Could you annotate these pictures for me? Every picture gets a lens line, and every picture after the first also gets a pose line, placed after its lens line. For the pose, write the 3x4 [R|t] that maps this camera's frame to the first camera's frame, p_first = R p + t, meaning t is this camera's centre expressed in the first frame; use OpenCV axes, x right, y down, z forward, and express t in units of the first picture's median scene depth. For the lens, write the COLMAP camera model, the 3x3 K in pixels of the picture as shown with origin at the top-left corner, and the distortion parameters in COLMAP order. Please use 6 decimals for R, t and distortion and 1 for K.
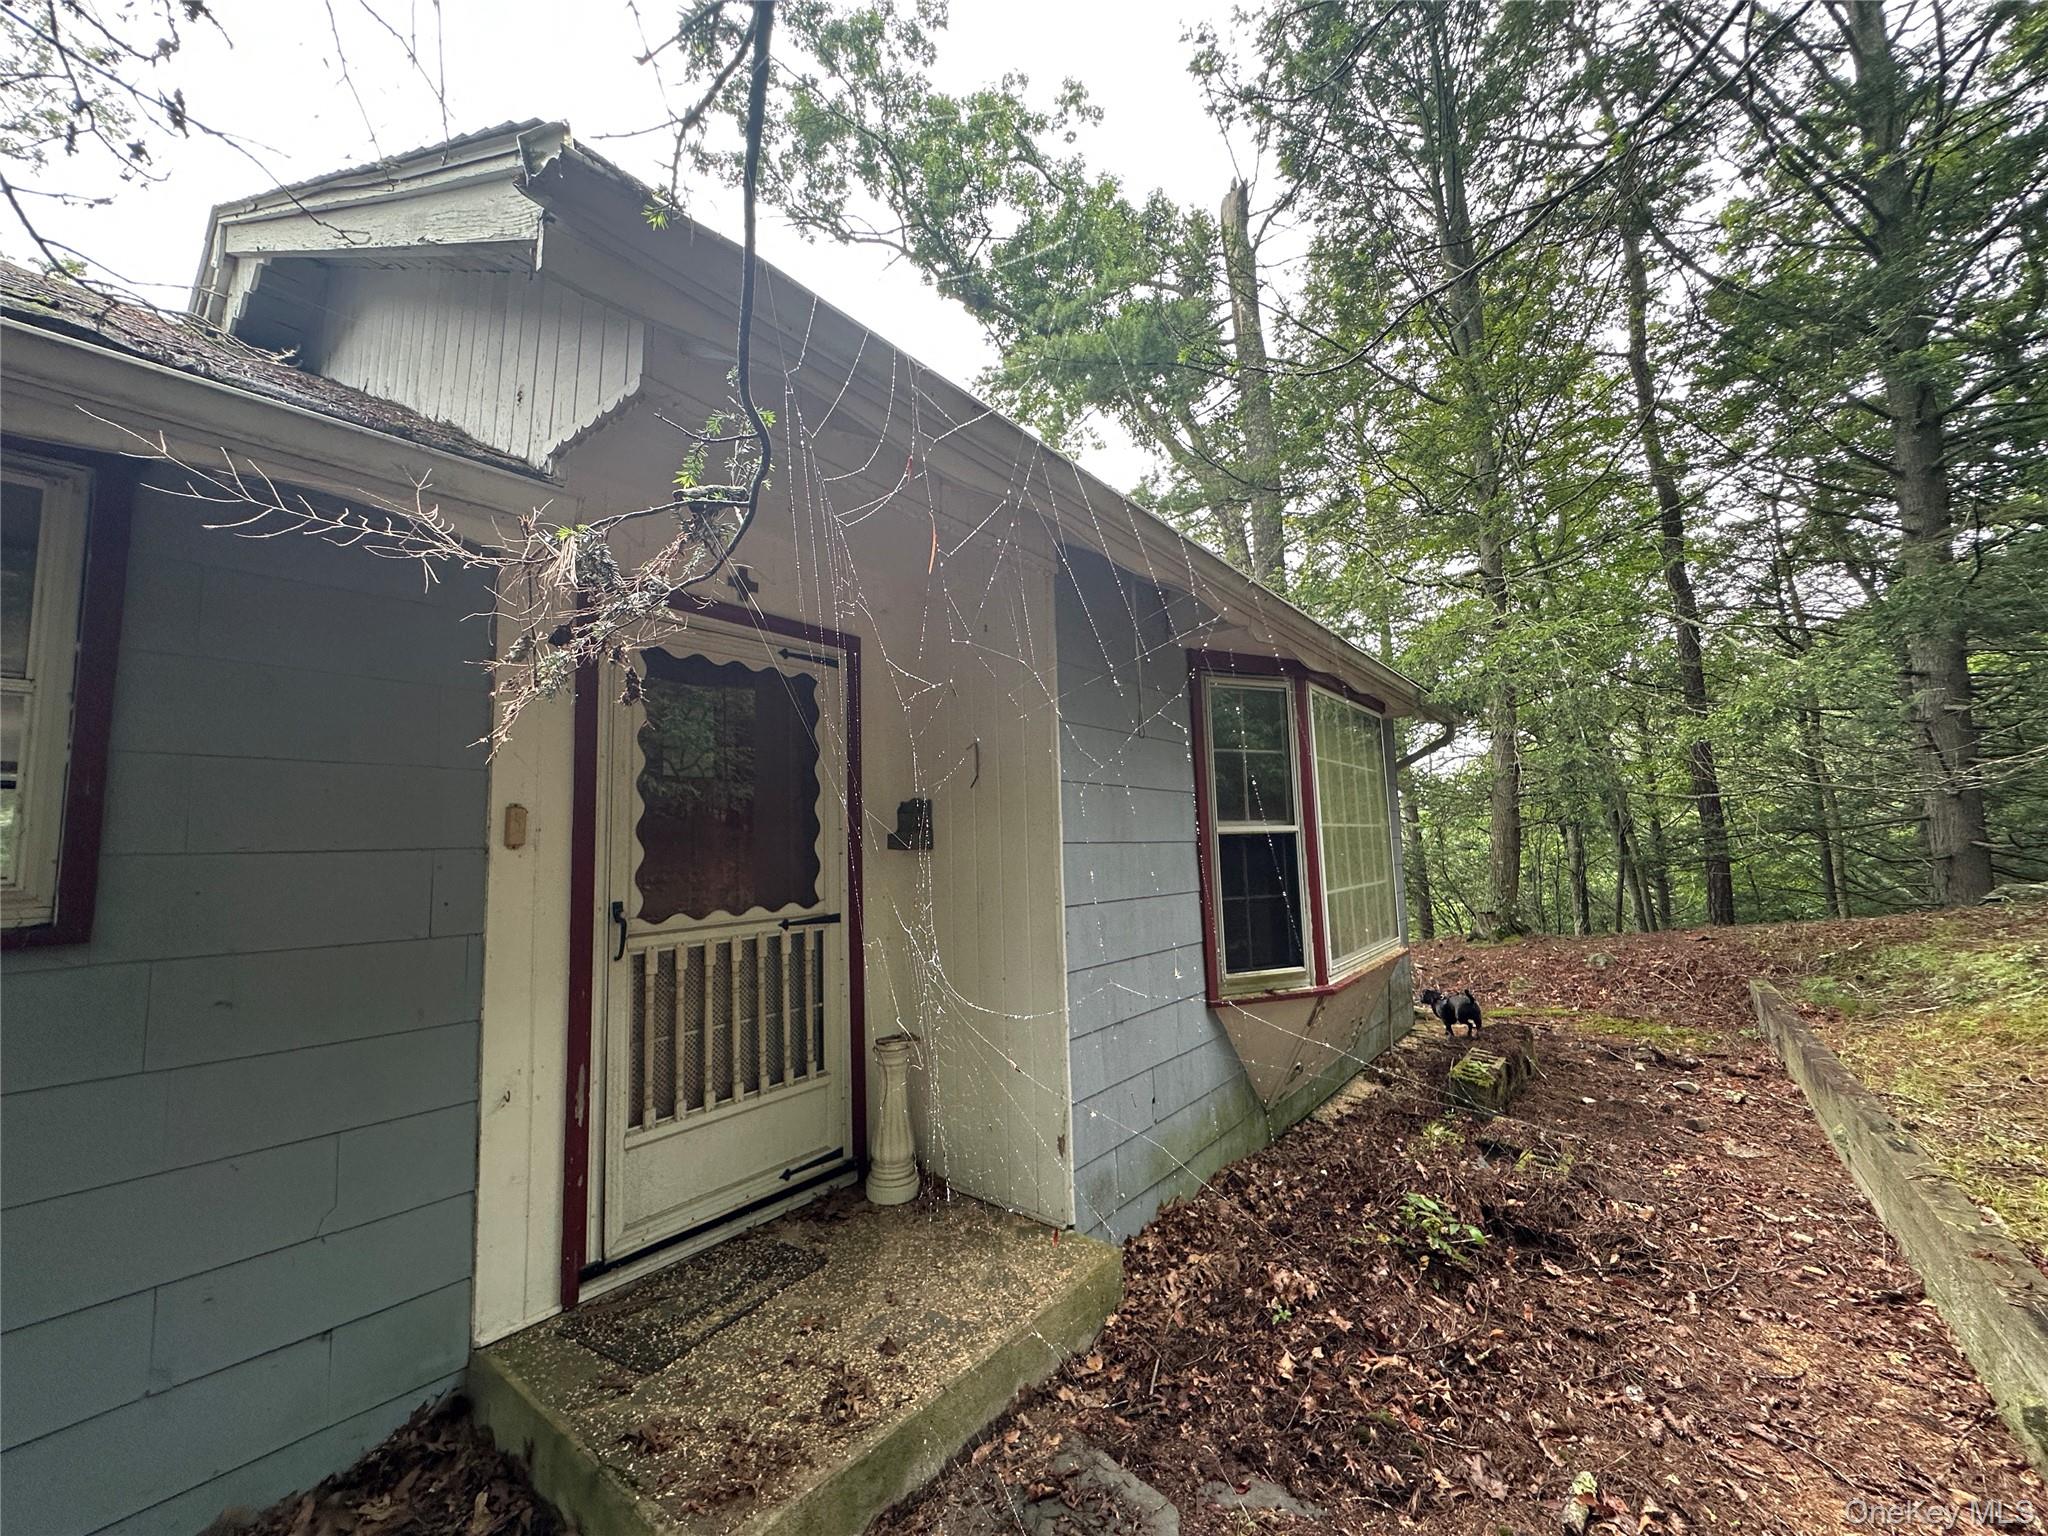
lens RADIAL K [[813.5, 0, 1025.5], [0, 813.5, 767.1], [0, 0, 1]] dist [-0.005605, 0.001315]
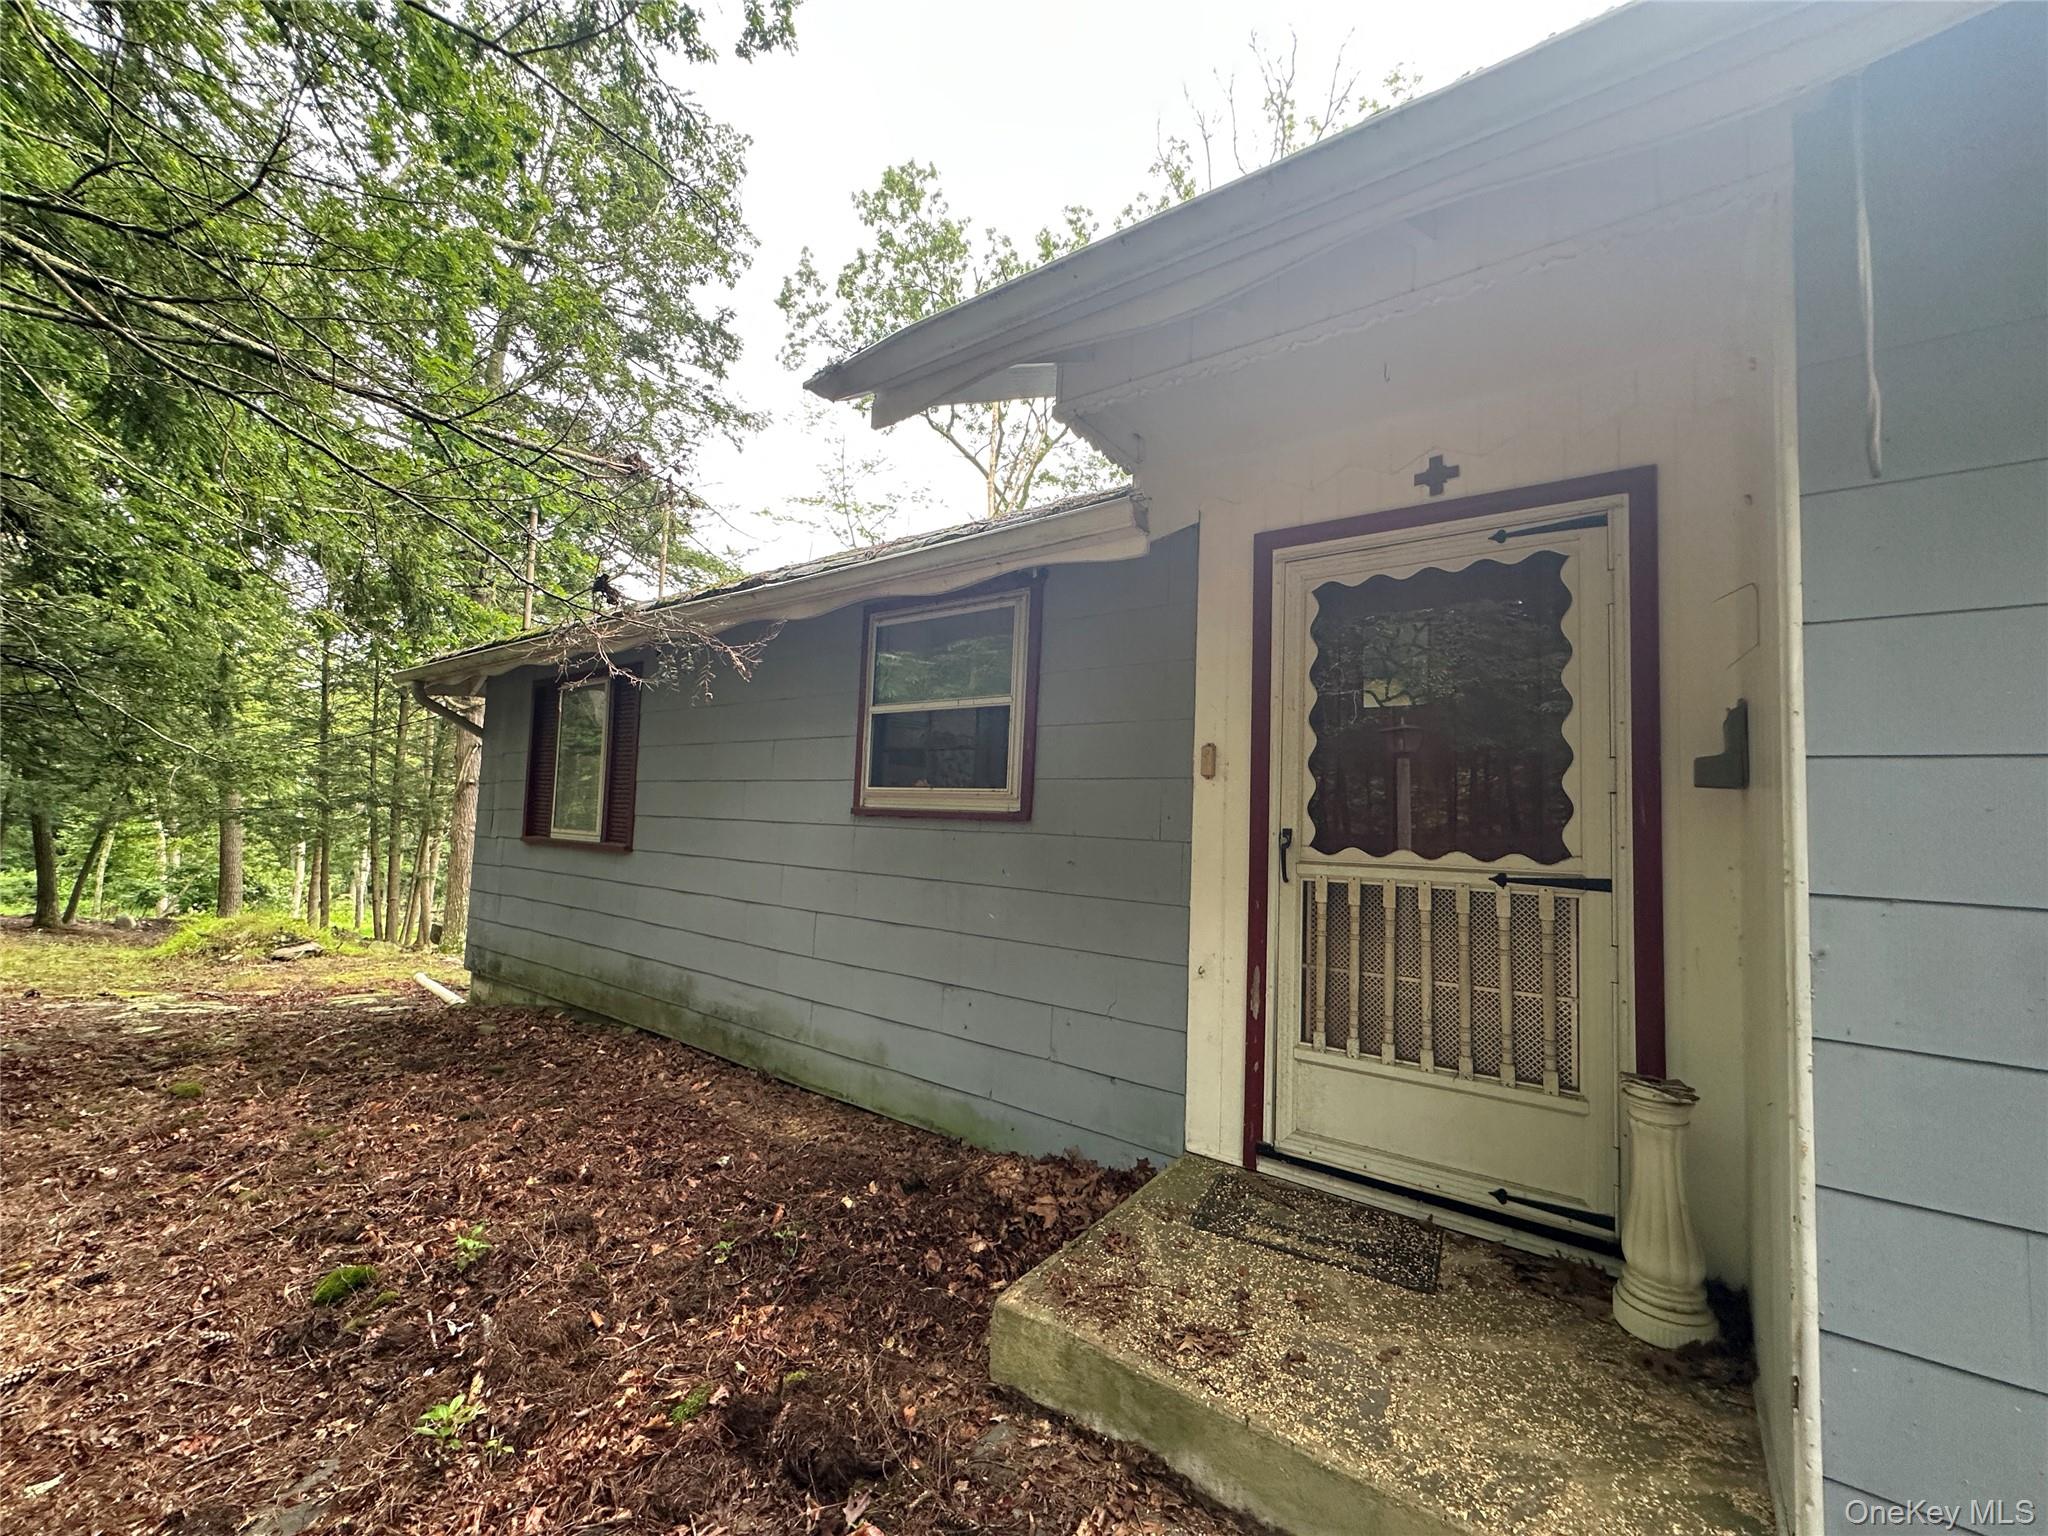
lens RADIAL K [[813.5, 0, 1025.5], [0, 813.5, 767.1], [0, 0, 1]] dist [-0.005605, 0.001315]
pose [[0.015302, -0.039414, -0.999106, 0.526197], [0.058194, 0.997564, -0.038461, 0.095635], [0.998188, -0.057553, 0.017559, 0.577686]]
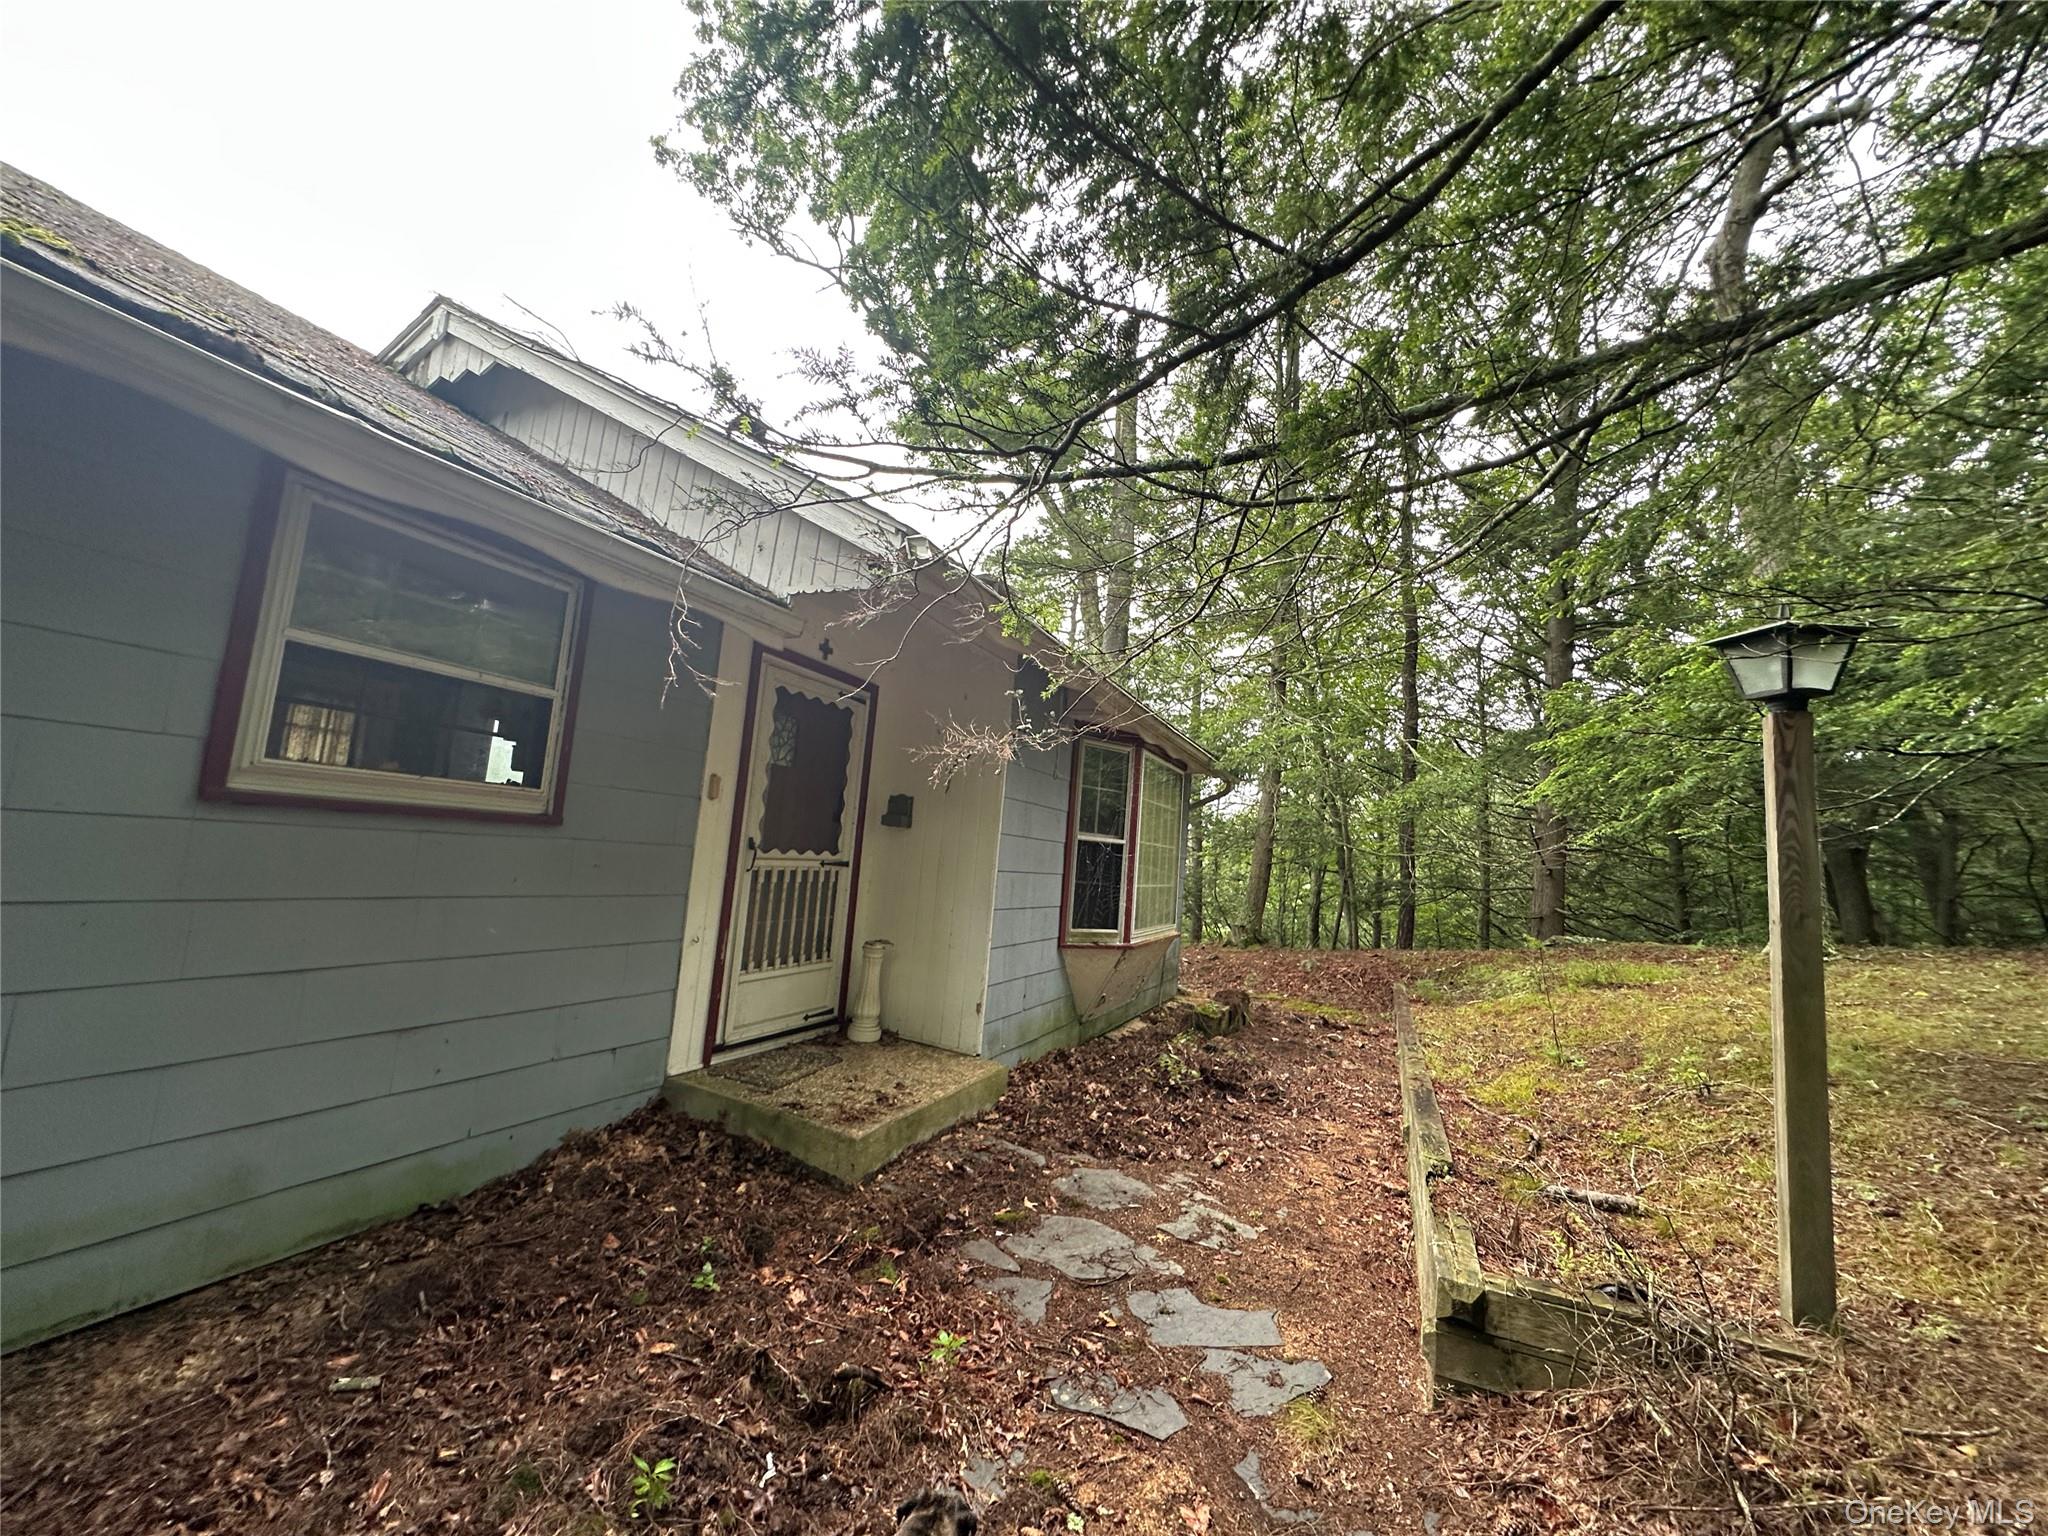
lens RADIAL K [[812.3, 0, 1024.6], [0, 812.3, 765.7], [0, 0, 1]] dist [-0.001843, -0.000504]
pose [[0.965988, 0.135479, 0.220256, -0.313361], [-0.135543, 0.990659, -0.014893, -0.029807], [-0.220216, -0.015468, 0.975328, -0.694610]]
